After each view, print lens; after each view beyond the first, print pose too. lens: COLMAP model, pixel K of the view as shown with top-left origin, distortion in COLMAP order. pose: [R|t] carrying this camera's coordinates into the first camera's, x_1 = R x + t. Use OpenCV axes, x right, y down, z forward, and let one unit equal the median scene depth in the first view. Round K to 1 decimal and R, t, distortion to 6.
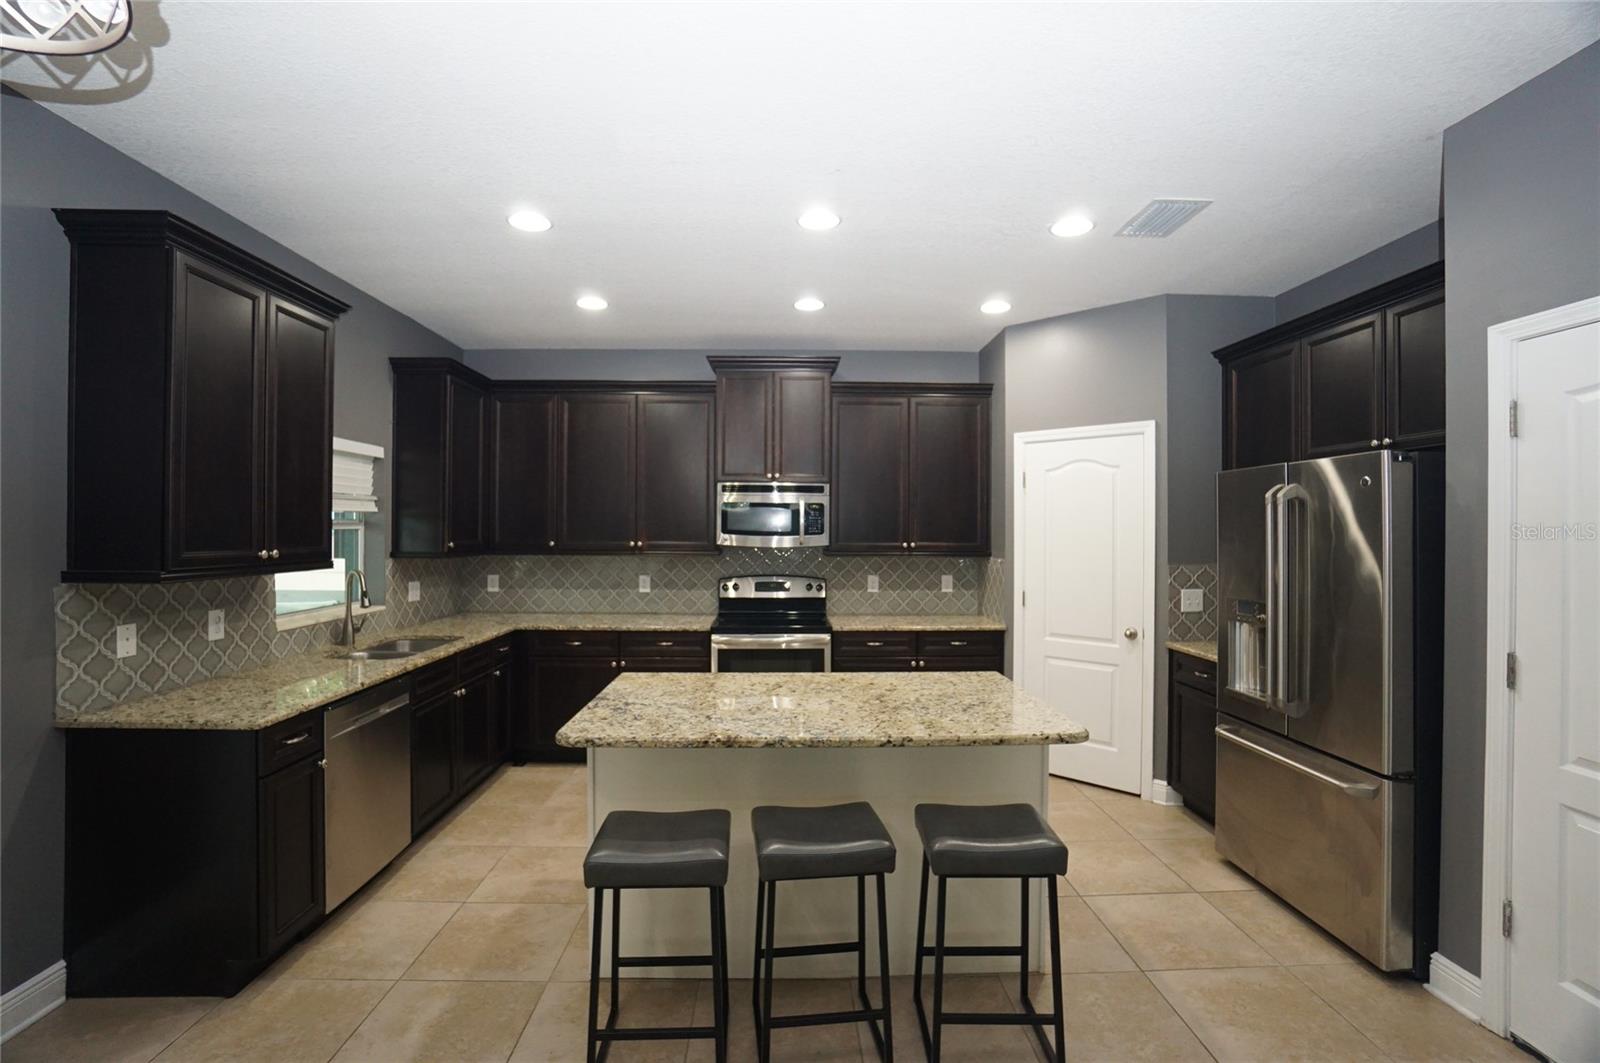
lens RADIAL K [[704.3, 0, 795.4], [0, 704.3, 528.7], [0, 0, 1]] dist [-0.064390, 0.022819]
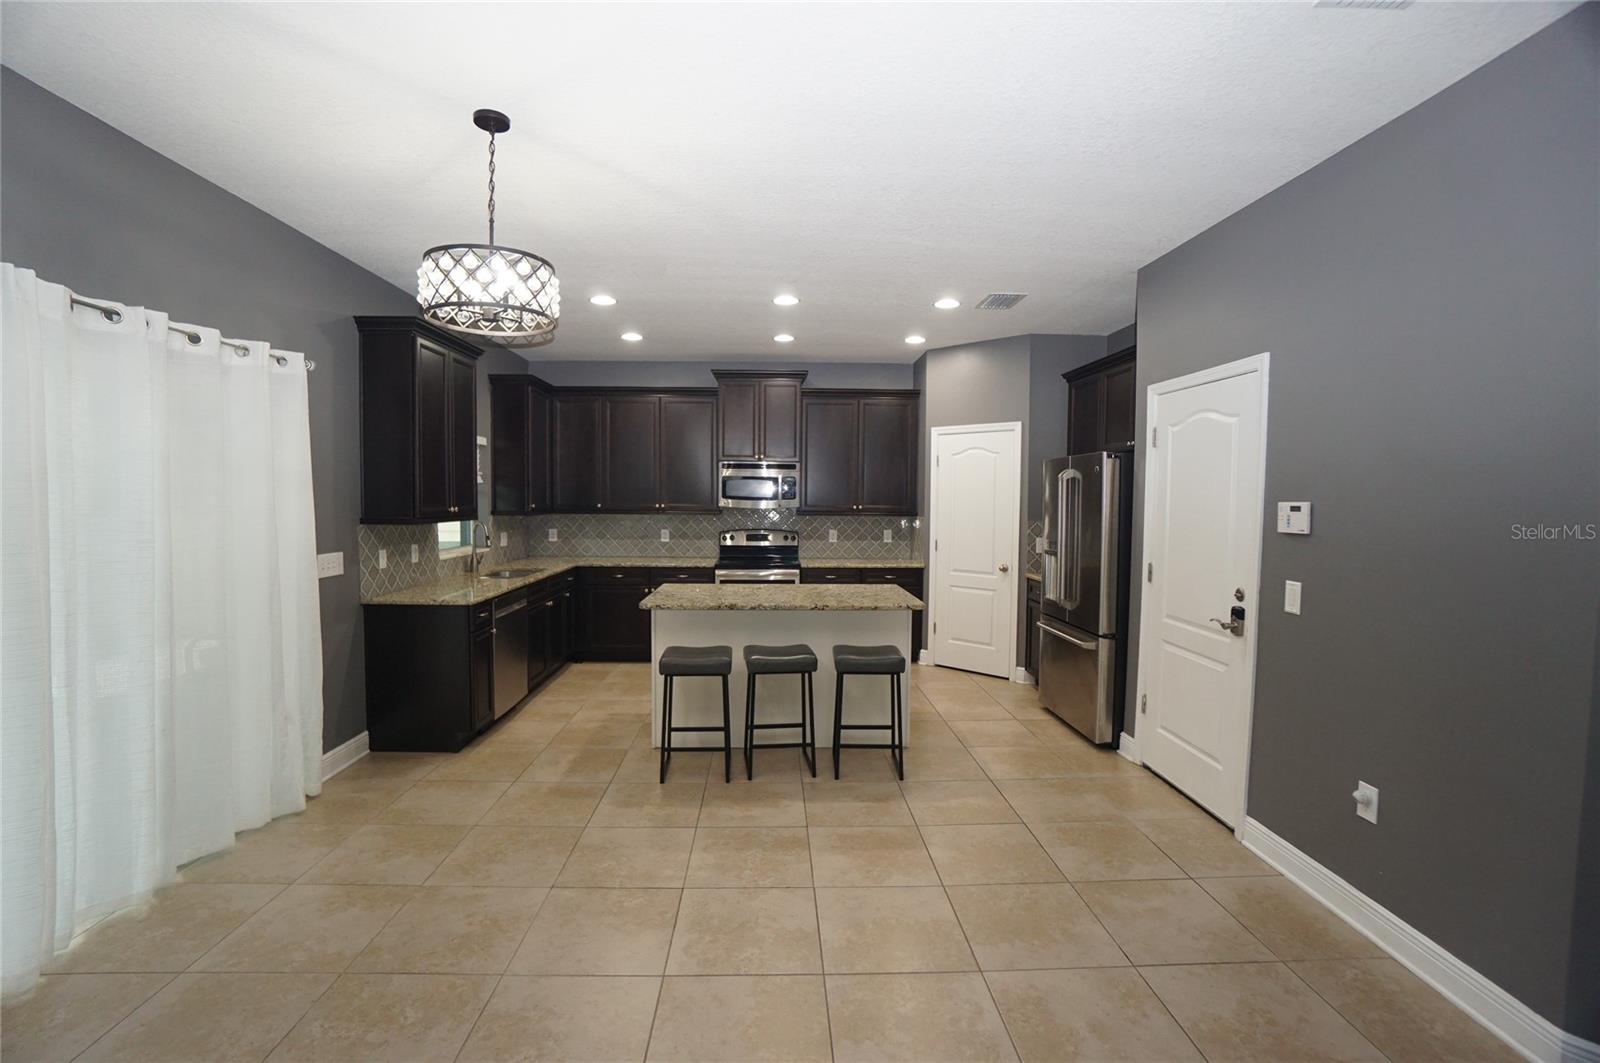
lens RADIAL K [[704.3, 0, 795.4], [0, 704.3, 528.7], [0, 0, 1]] dist [-0.064390, 0.022819]
pose [[0.999934, 0.002717, 0.011186, 0.029161], [-0.003239, 0.998894, 0.046907, 0.000849], [-0.011046, -0.046940, 0.998837, -0.463817]]
